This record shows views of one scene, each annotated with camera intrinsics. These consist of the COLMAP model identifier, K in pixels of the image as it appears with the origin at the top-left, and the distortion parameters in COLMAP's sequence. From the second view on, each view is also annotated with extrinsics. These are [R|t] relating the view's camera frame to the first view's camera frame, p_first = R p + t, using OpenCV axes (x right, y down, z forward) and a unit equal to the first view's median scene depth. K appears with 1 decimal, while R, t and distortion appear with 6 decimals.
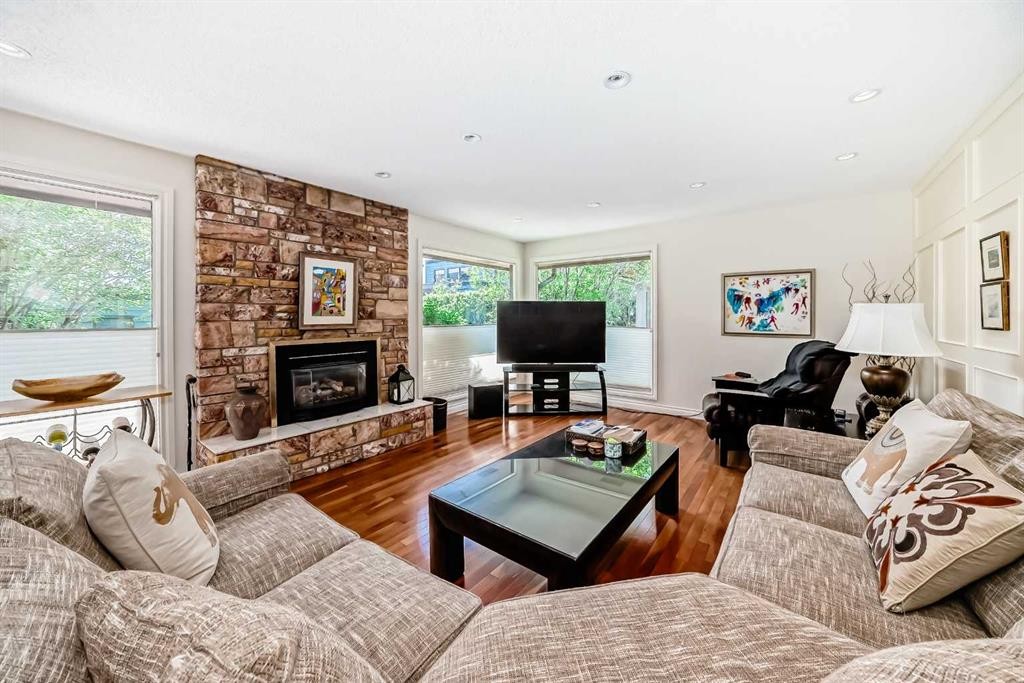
lens RADIAL K [[366.4, 0, 538.4], [0, 366.4, 315.2], [0, 0, 1]] dist [-0.028141, 0.005925]
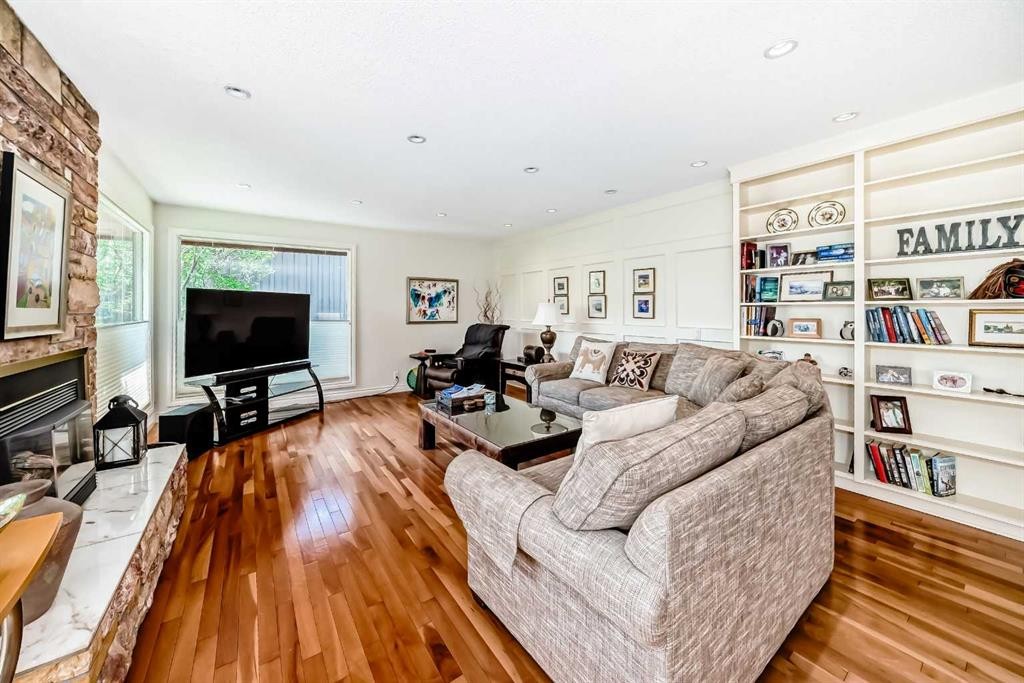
lens RADIAL K [[374.0, 0, 497.3], [0, 374.0, 305.0], [0, 0, 1]] dist [-0.000096, -0.010130]
pose [[0.331770, 0.010765, 0.943299, -0.682283], [0.000826, 0.999931, -0.011702, 0.003206], [-0.943360, 0.004662, 0.331739, 0.263944]]
